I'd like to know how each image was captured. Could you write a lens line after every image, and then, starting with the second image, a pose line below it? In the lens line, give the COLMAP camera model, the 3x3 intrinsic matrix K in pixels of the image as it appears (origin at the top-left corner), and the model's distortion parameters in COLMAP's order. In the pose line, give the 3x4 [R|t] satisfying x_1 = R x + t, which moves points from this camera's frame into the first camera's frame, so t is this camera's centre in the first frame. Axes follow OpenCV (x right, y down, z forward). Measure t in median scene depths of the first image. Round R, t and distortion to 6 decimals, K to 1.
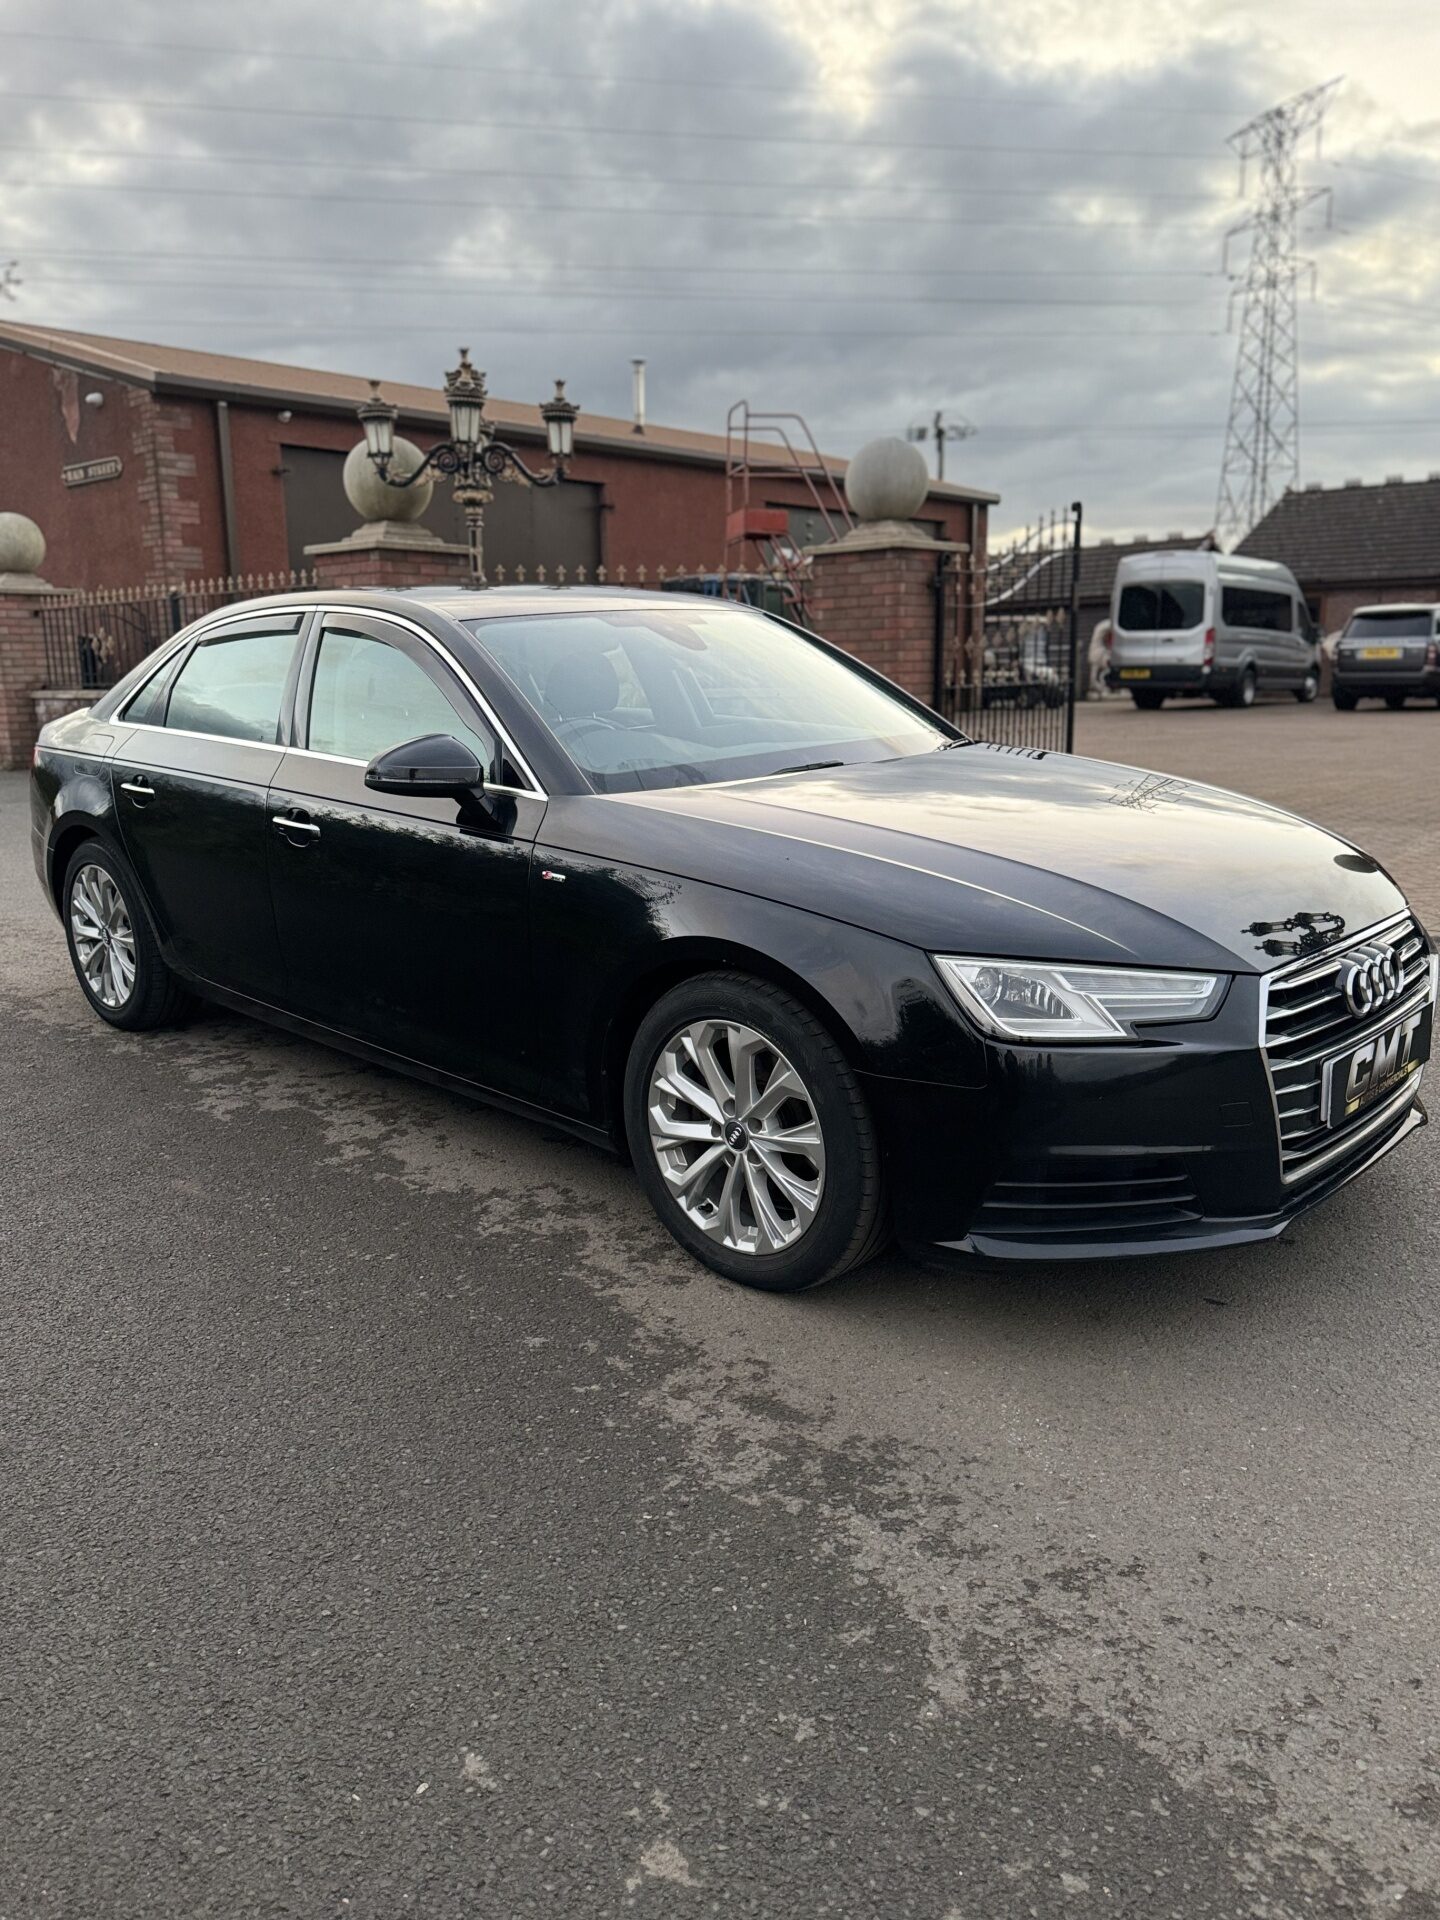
lens RADIAL K [[1413.3, 0, 720.0], [0, 1413.3, 960.0], [0, 0, 1]] dist [0.116363, -0.203157]
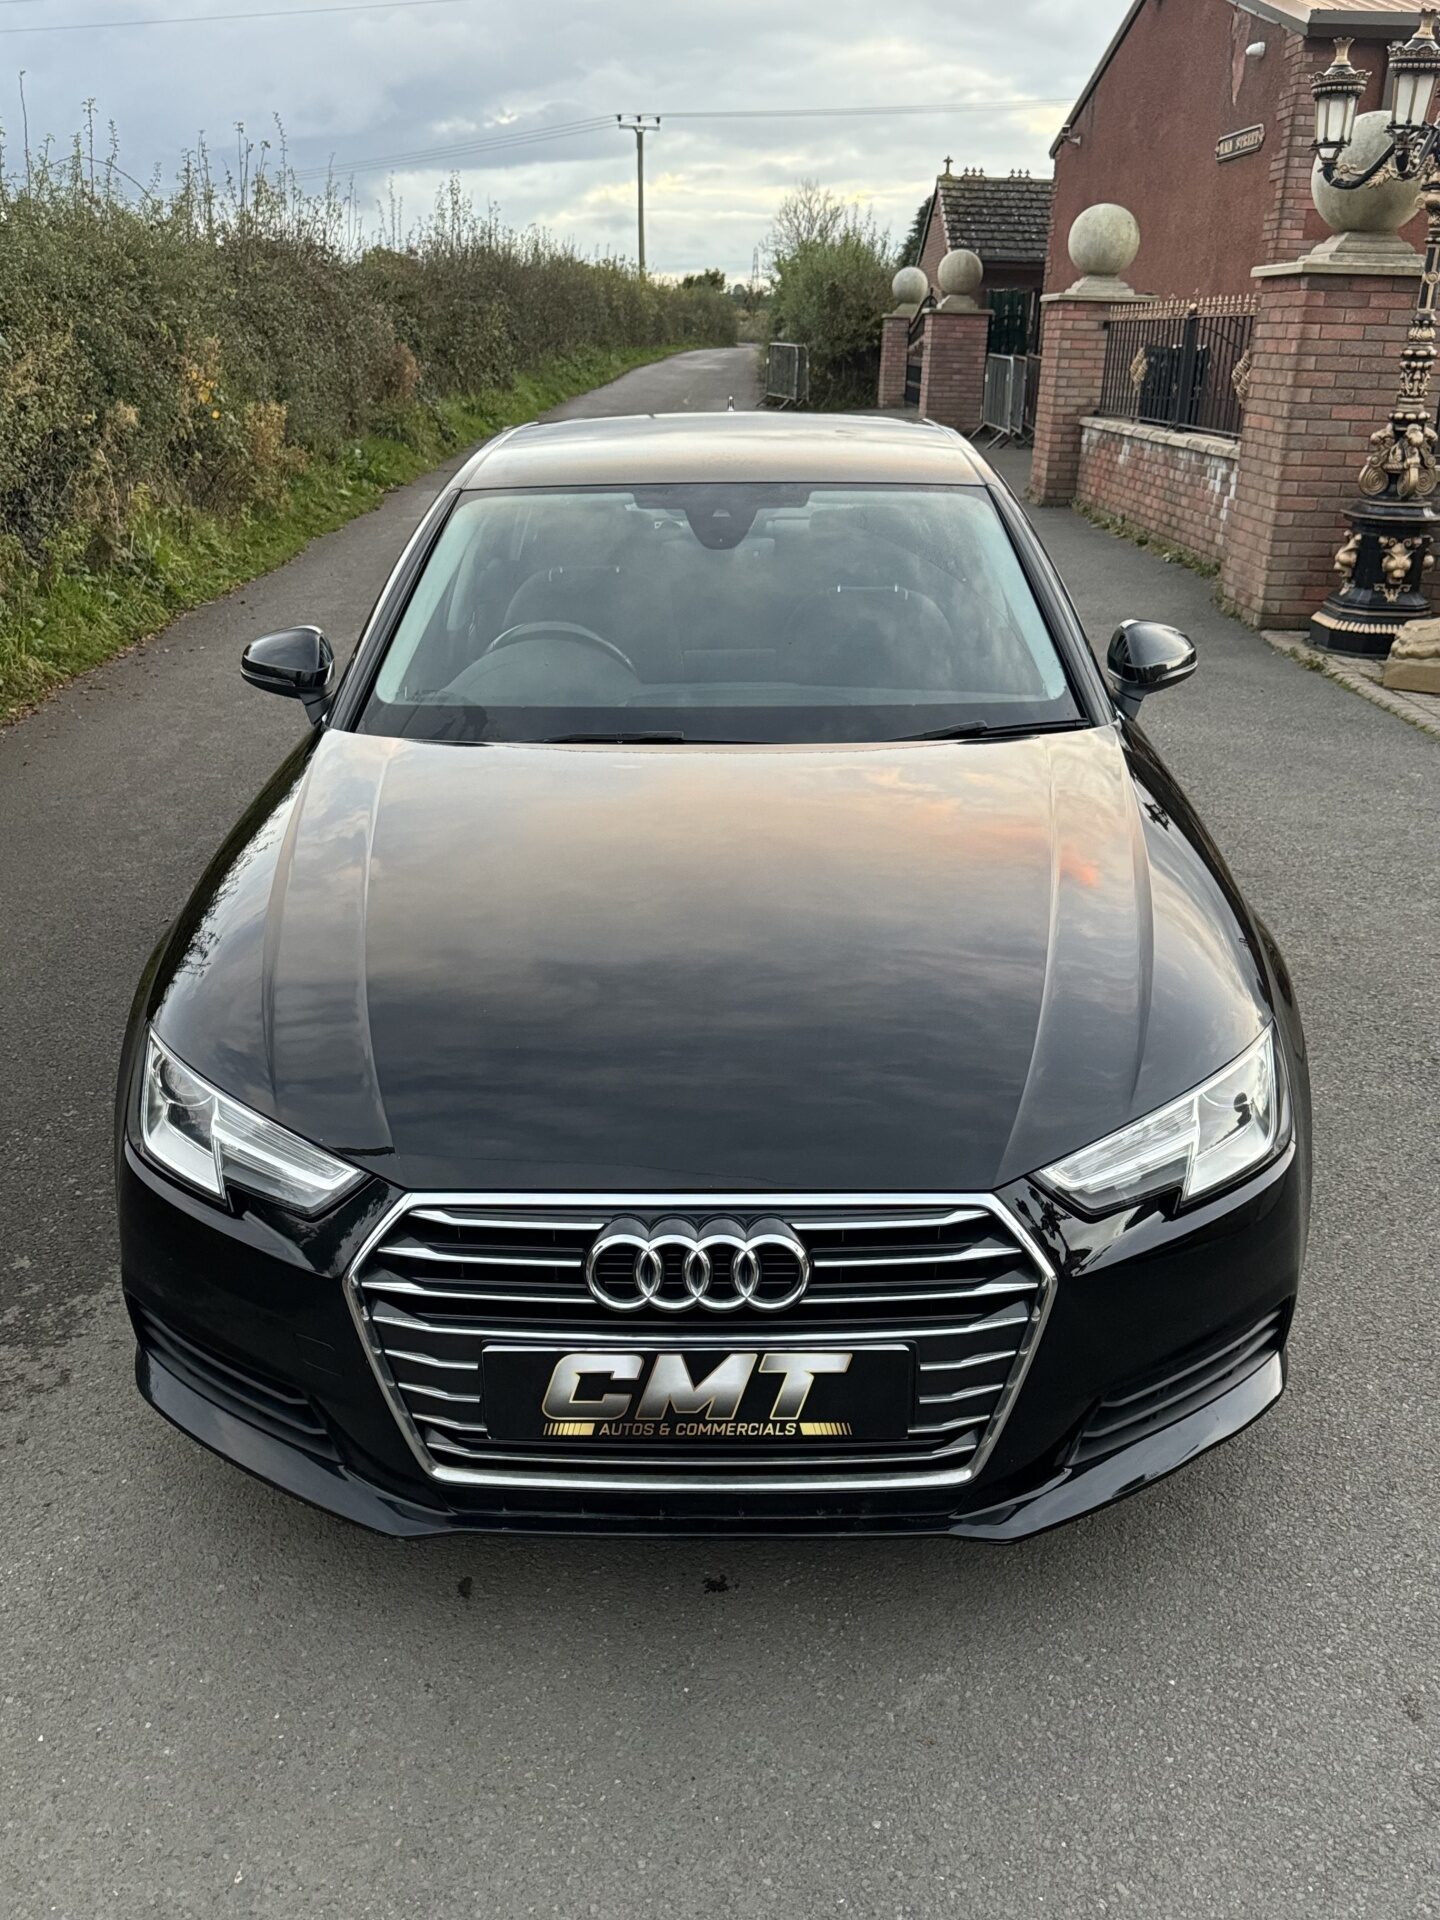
lens RADIAL K [[1733.6, 0, 720.0], [0, 1733.6, 960.0], [0, 0, 1]] dist [0.006026, -0.013211]
pose [[0.678520, 0.279912, -0.679161, 0.184656], [-0.181830, 0.959782, 0.213909, -0.055328], [0.711722, -0.021650, 0.702128, 0.092097]]
